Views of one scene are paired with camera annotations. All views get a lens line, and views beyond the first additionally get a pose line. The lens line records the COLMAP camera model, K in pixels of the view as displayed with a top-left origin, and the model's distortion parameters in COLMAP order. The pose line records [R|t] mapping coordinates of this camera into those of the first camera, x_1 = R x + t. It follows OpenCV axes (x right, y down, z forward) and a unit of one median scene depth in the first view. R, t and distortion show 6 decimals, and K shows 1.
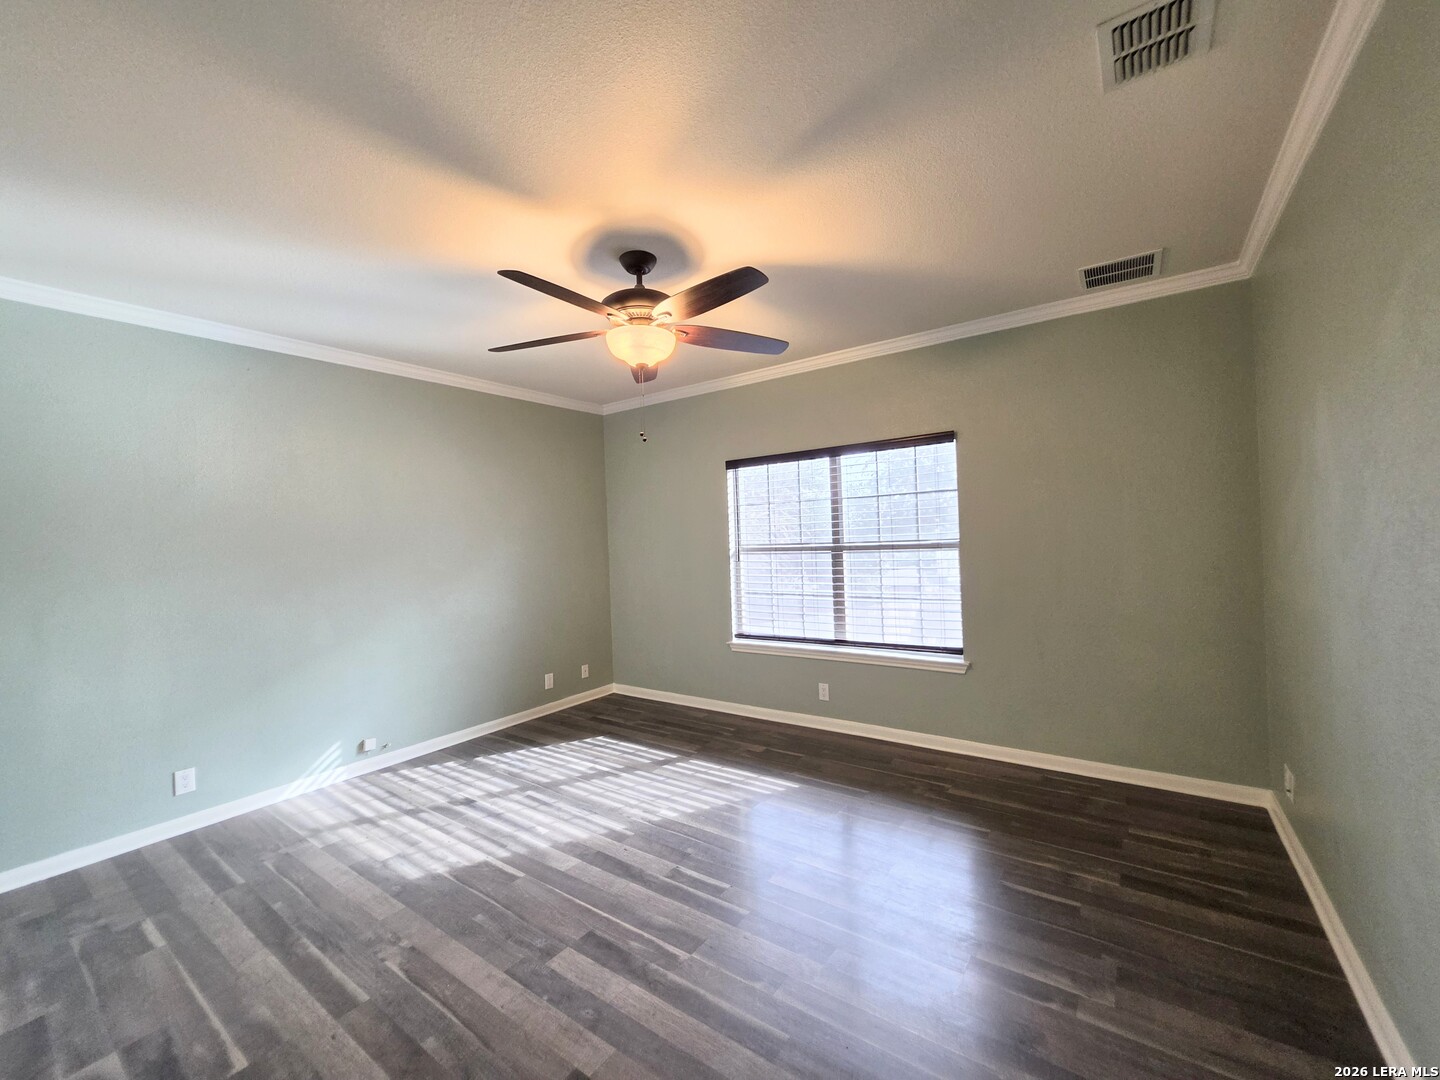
lens RADIAL K [[579.1, 0, 726.5], [0, 579.1, 538.4], [0, 0, 1]] dist [-0.008130, -0.000115]
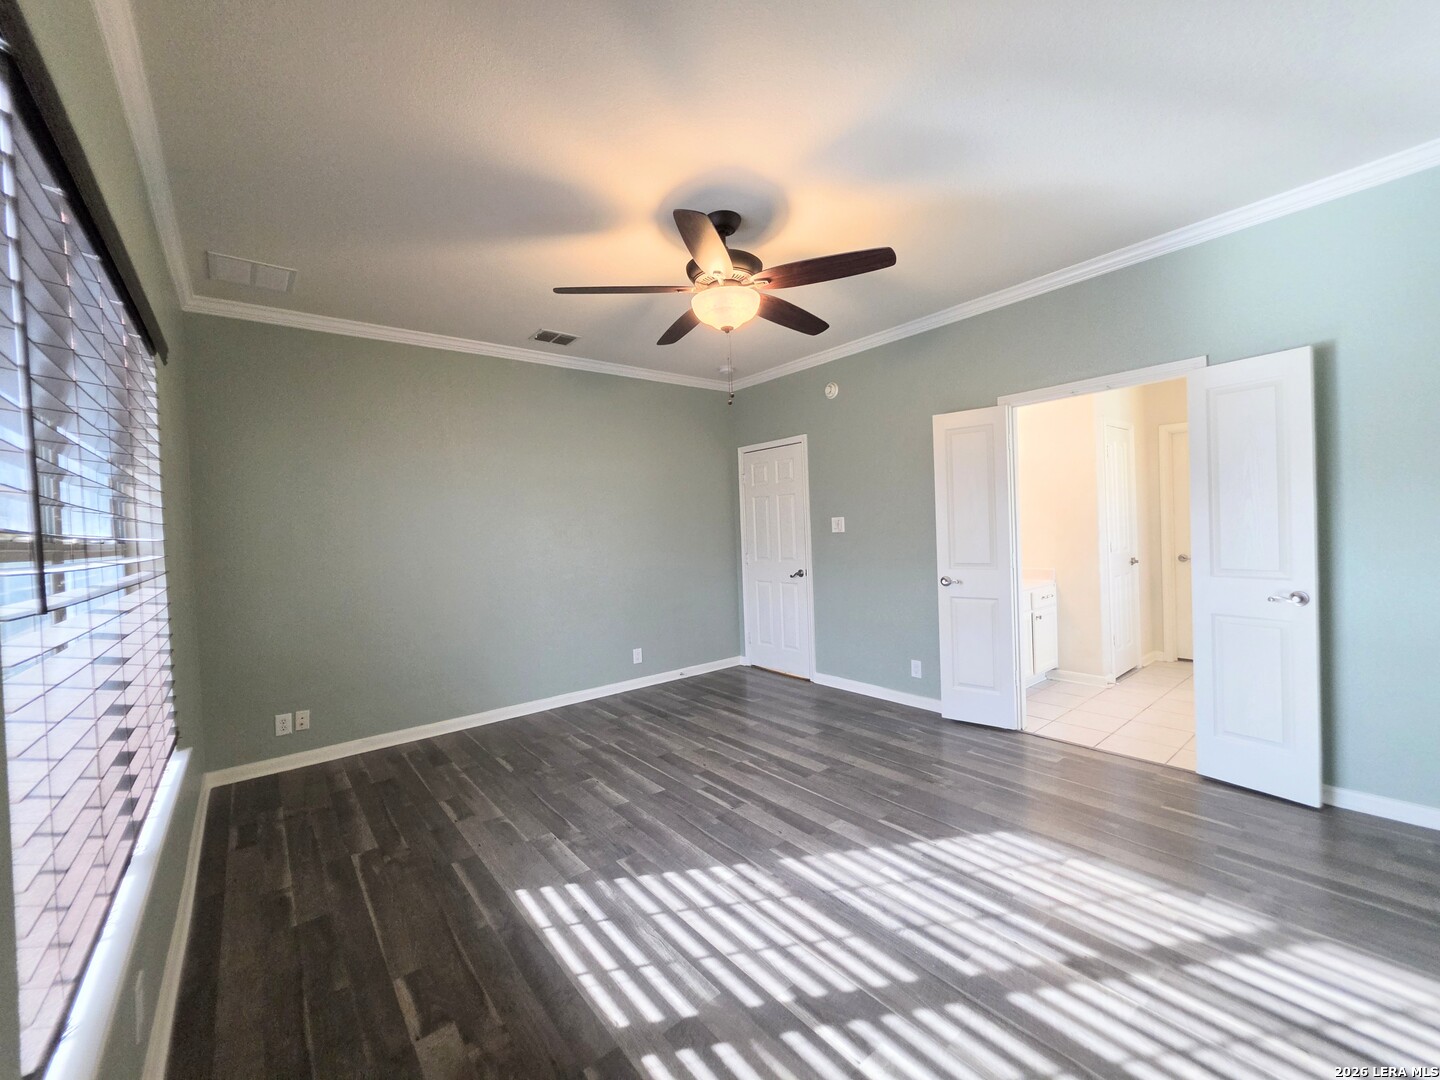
lens RADIAL K [[579.1, 0, 726.5], [0, 579.1, 538.4], [0, 0, 1]] dist [-0.008130, -0.000115]
pose [[-0.961870, 0.072002, 0.263860, -0.327171], [0.077017, 0.996992, 0.008696, 0.048864], [-0.262440, 0.028686, -0.964522, 1.682695]]
